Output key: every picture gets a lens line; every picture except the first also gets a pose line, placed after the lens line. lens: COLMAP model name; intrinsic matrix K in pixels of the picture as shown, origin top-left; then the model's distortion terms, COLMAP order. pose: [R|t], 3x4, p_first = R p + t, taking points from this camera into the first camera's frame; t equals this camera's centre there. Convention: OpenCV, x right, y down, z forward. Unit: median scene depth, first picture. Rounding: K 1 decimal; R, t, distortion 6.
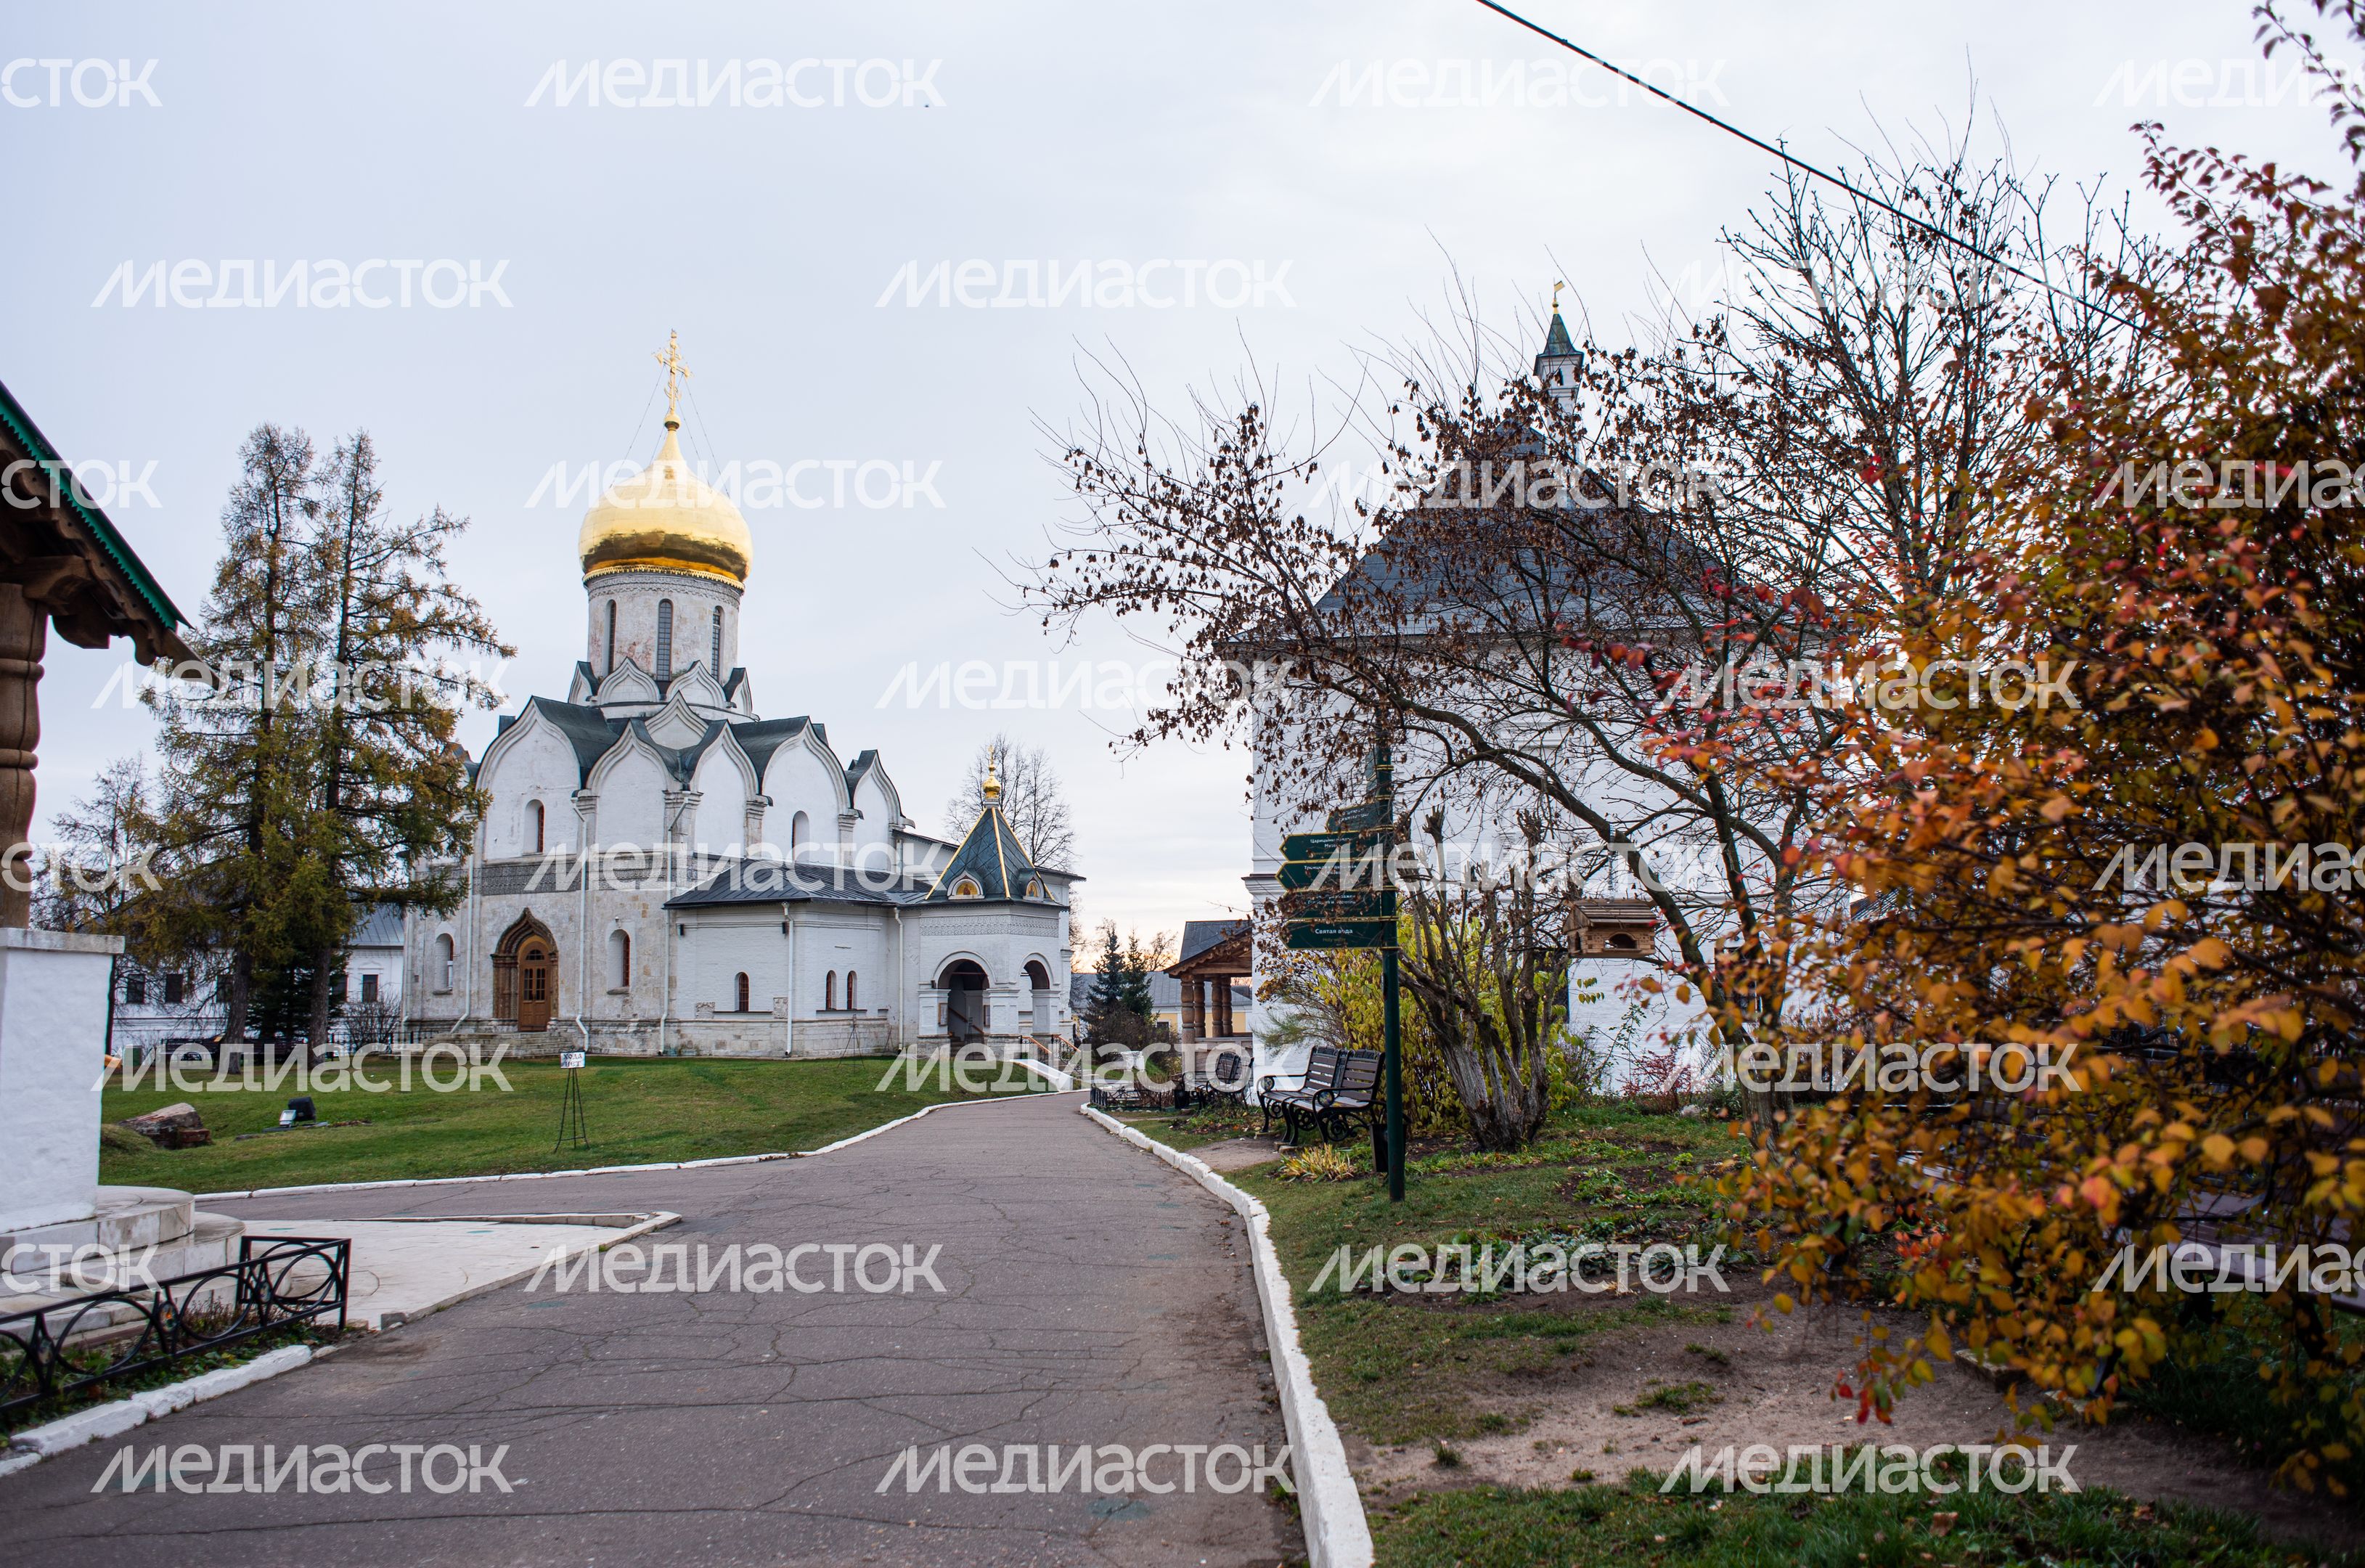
lens RADIAL K [[1706.5, 0, 1175.4], [0, 1706.5, 808.9], [0, 0, 1]] dist [-0.073907, 0.043326]
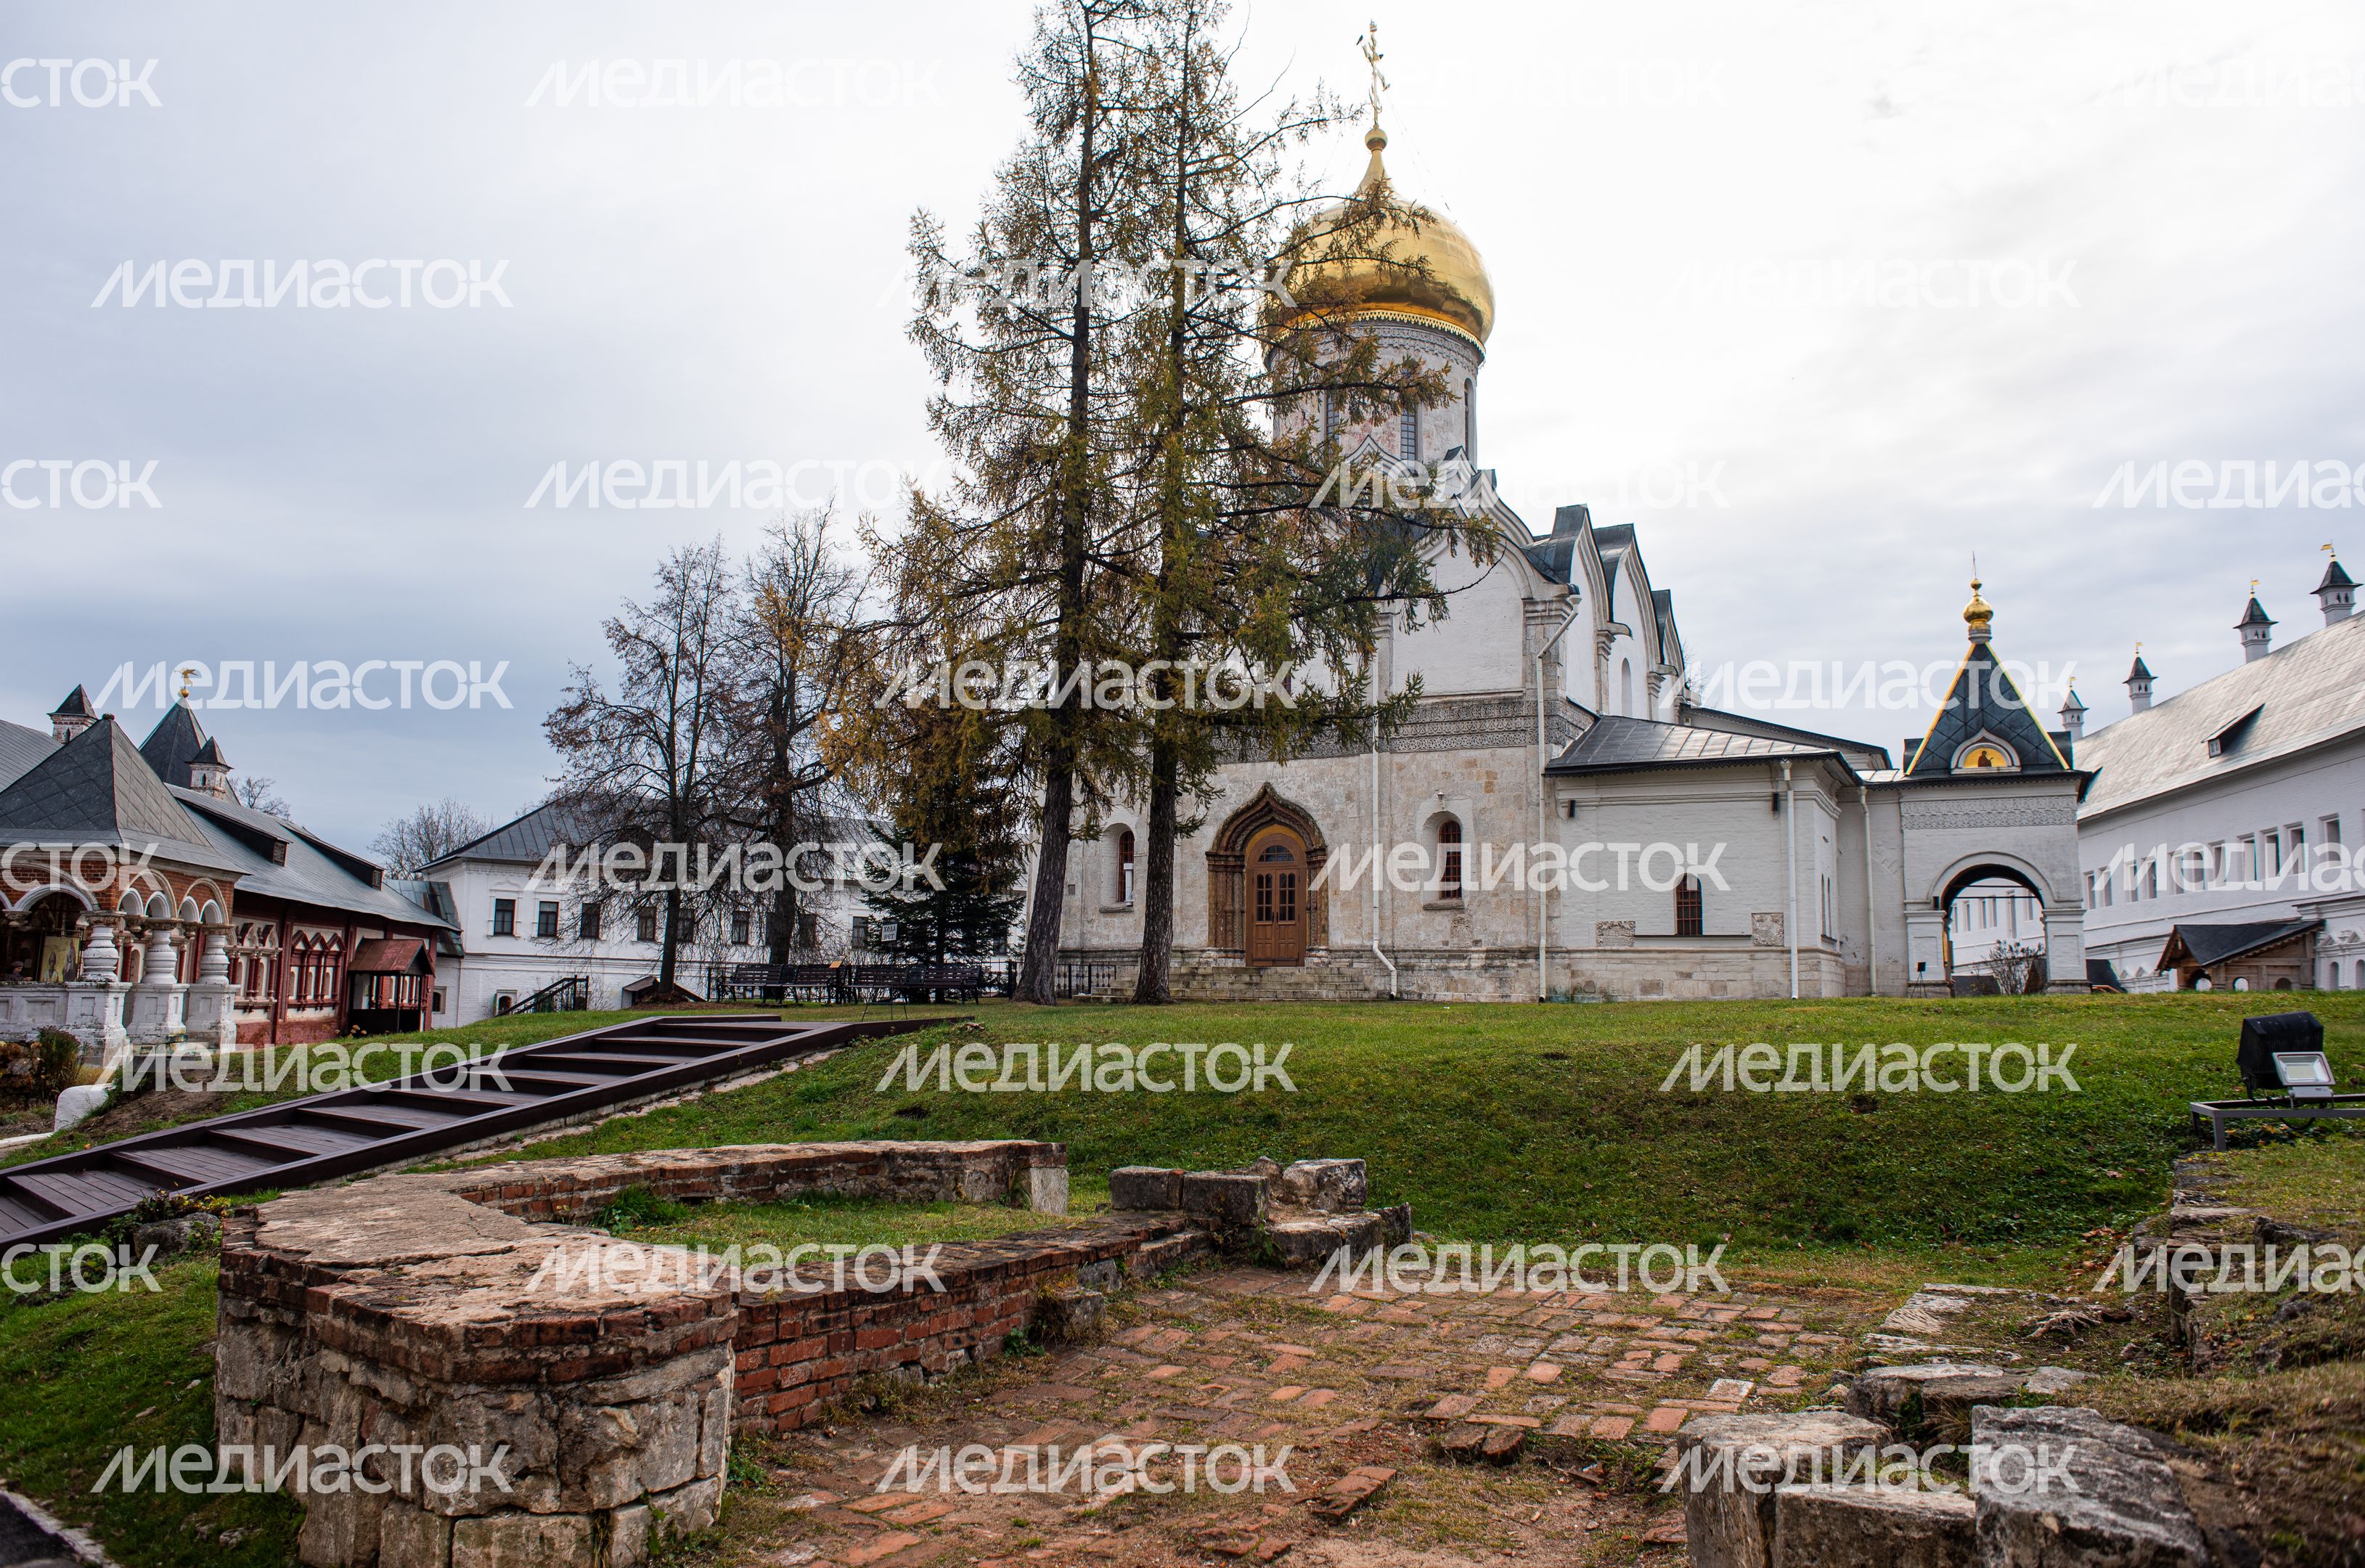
lens RADIAL K [[1619.7, 0, 1185.6], [0, 1619.7, 774.3], [0, 0, 1]] dist [-0.087414, 0.075520]
pose [[0.997235, 0.018460, -0.071989, -0.381248], [-0.020378, 0.999454, -0.026006, 0.074866], [0.071470, 0.027401, 0.997066, 0.368133]]
